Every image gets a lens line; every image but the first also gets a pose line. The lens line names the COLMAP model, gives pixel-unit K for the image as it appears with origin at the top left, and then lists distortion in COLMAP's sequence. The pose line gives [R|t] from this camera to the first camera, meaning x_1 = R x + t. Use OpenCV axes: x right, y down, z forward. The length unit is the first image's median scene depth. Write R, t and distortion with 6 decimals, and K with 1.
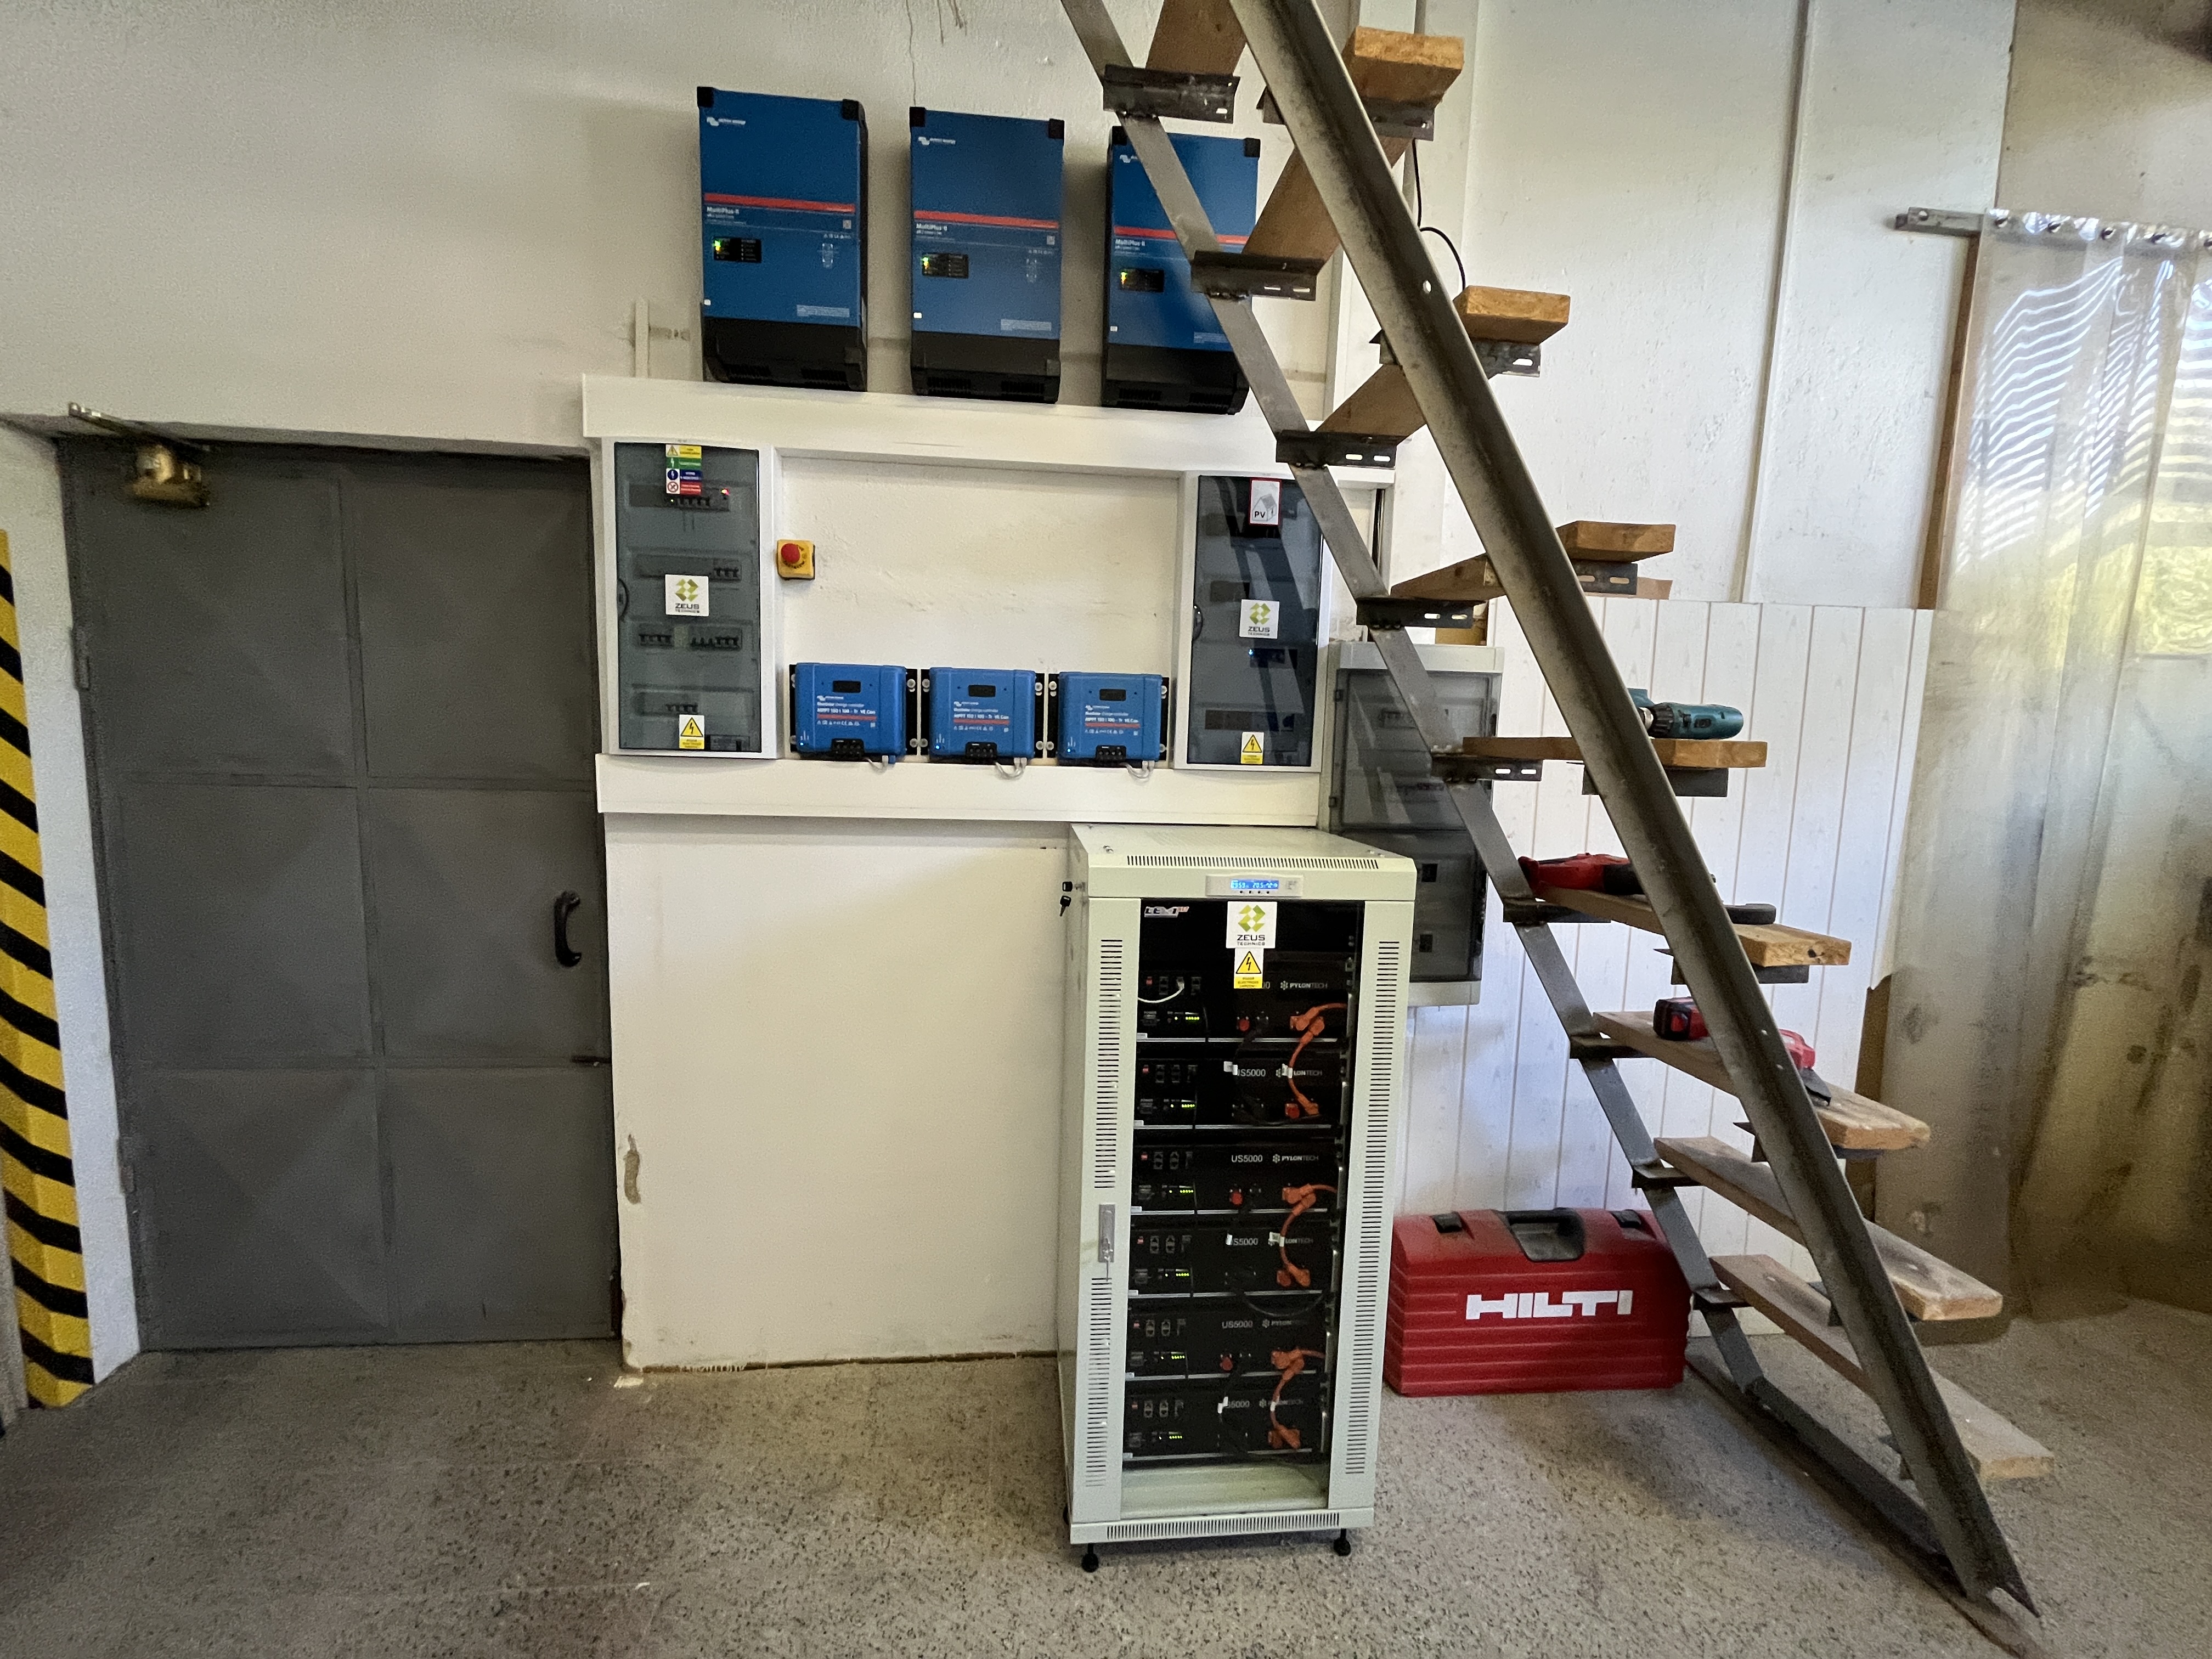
lens RADIAL K [[885.7, 0, 1106.0], [0, 885.7, 829.5], [0, 0, 1]] dist [-0.001493, -0.000251]
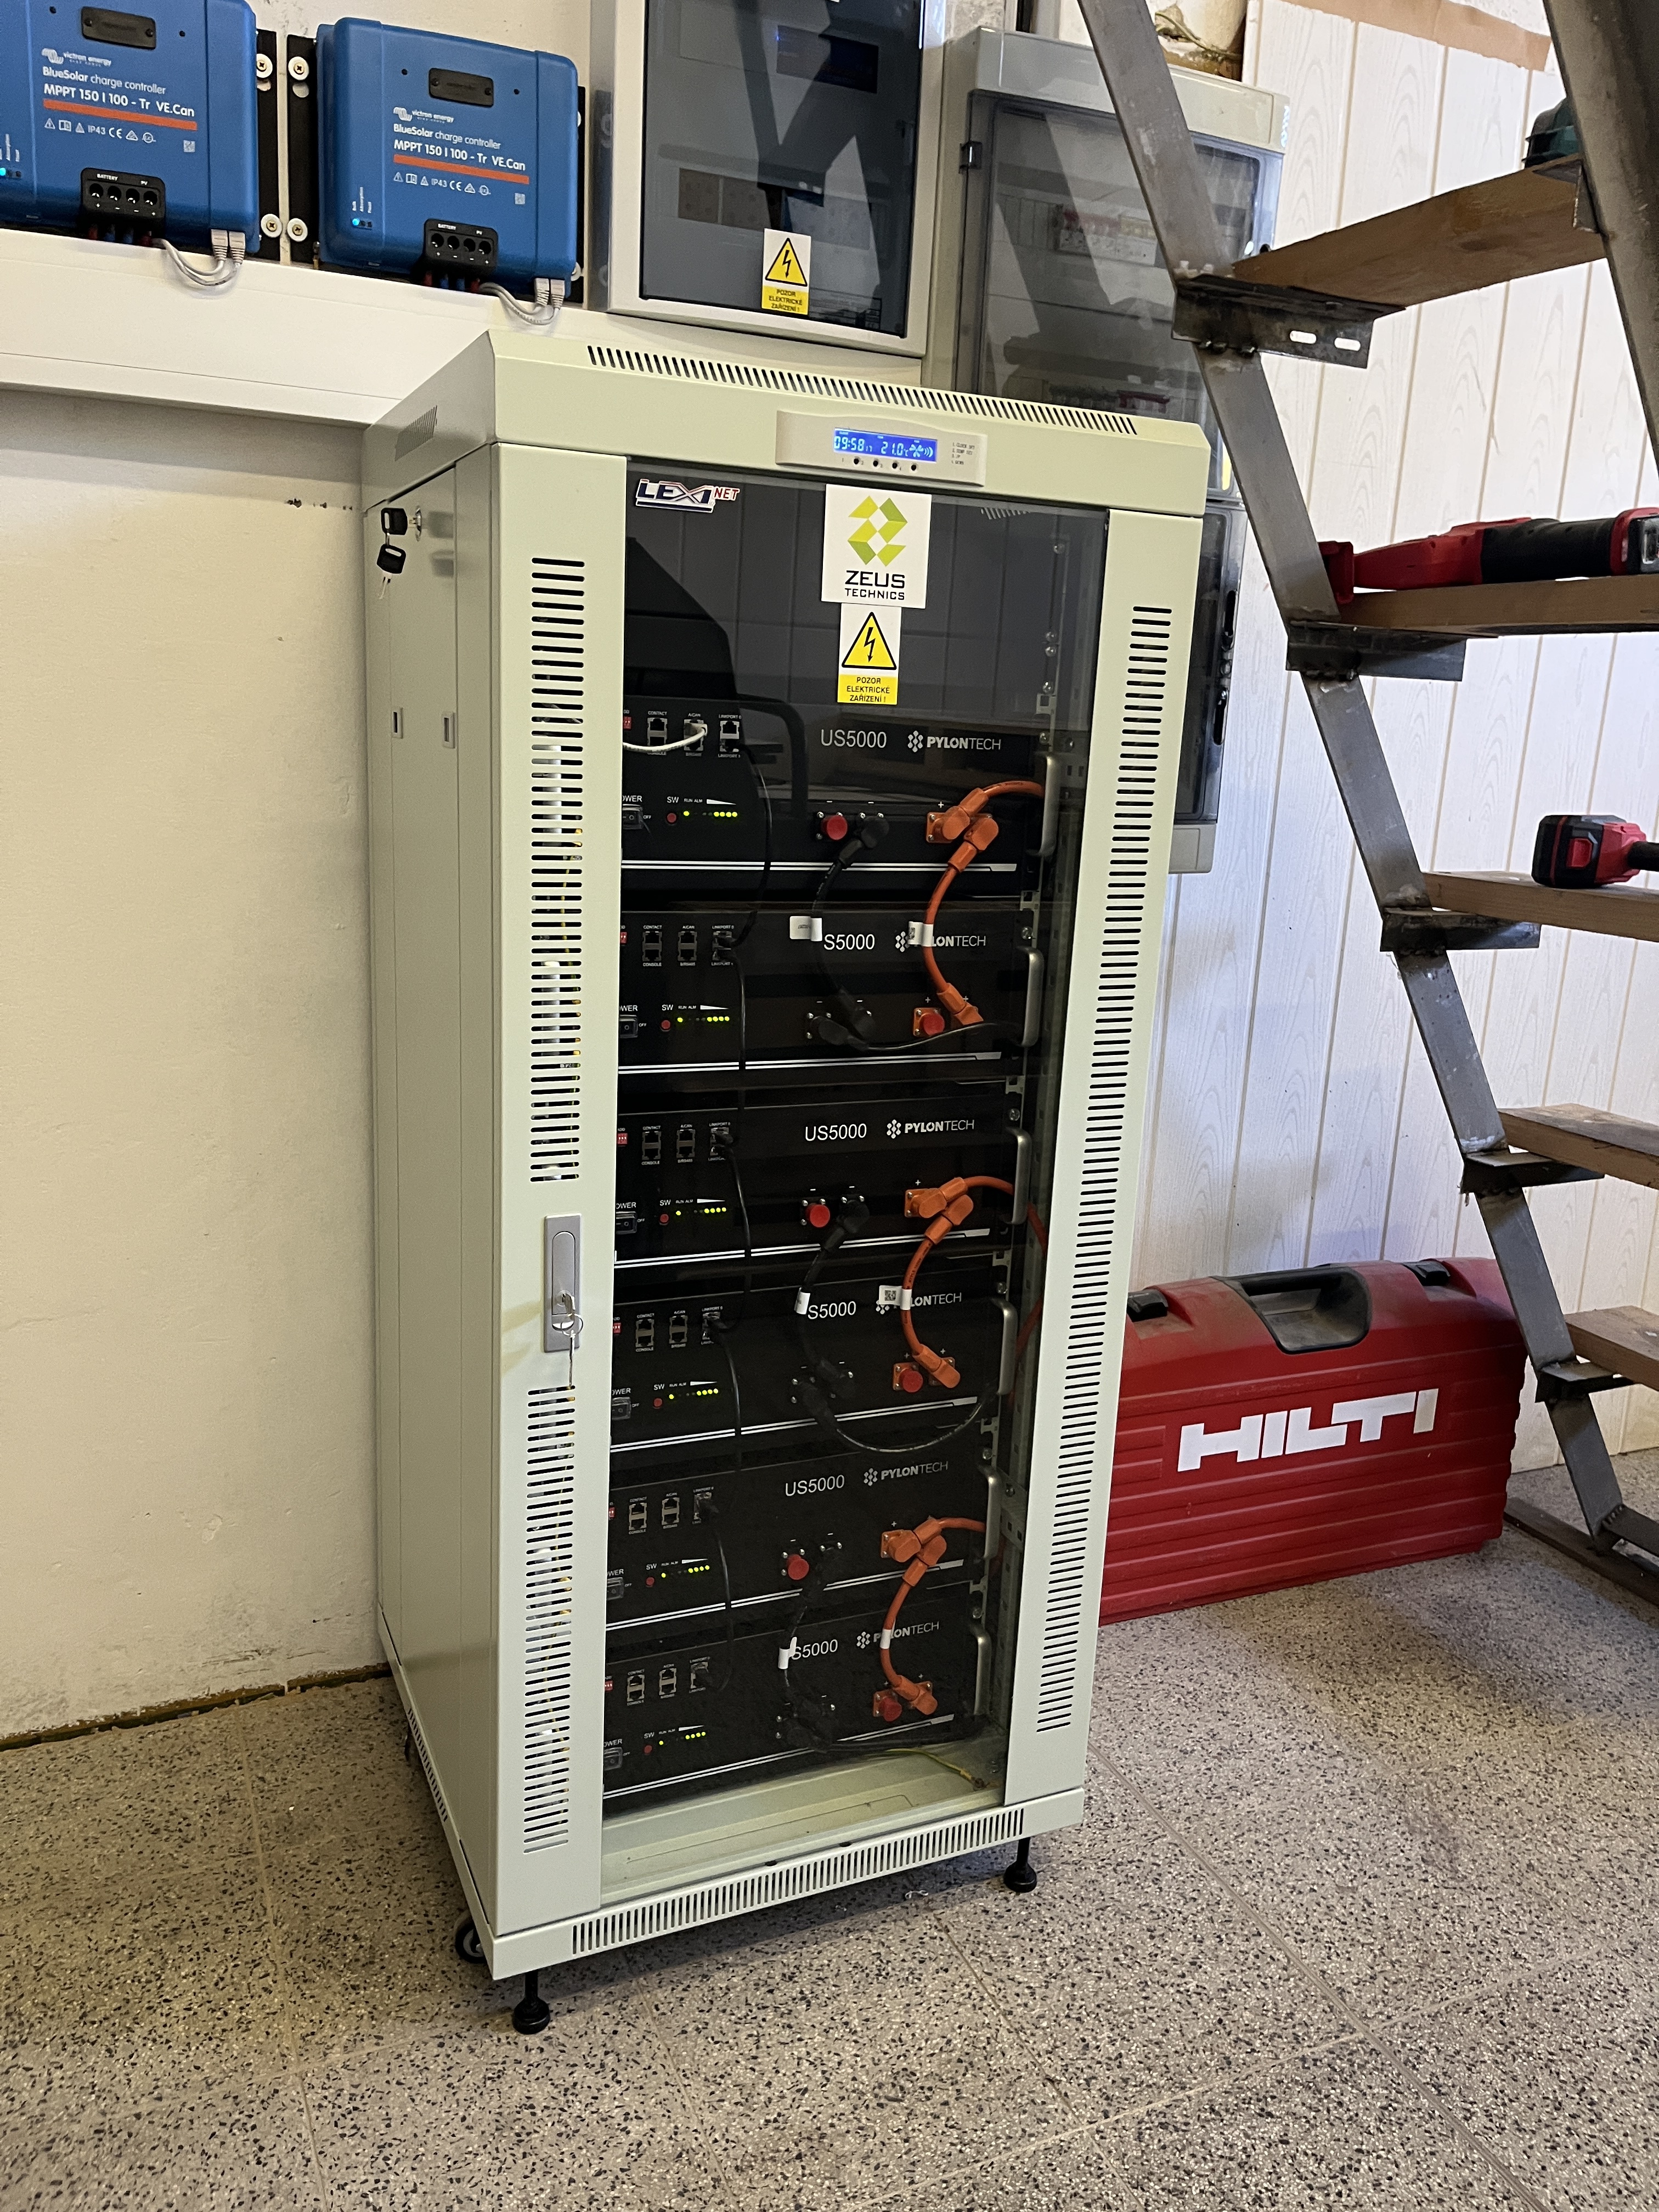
lens RADIAL K [[1648.5, 0, 829.5], [0, 1648.5, 1106.0], [0, 0, 1]] dist [0.064819, -0.085257]
pose [[0.947714, -0.057409, 0.313916, -0.113944], [0.014498, 0.990415, 0.137360, 0.238284], [-0.318793, -0.125627, 0.939462, 0.190472]]
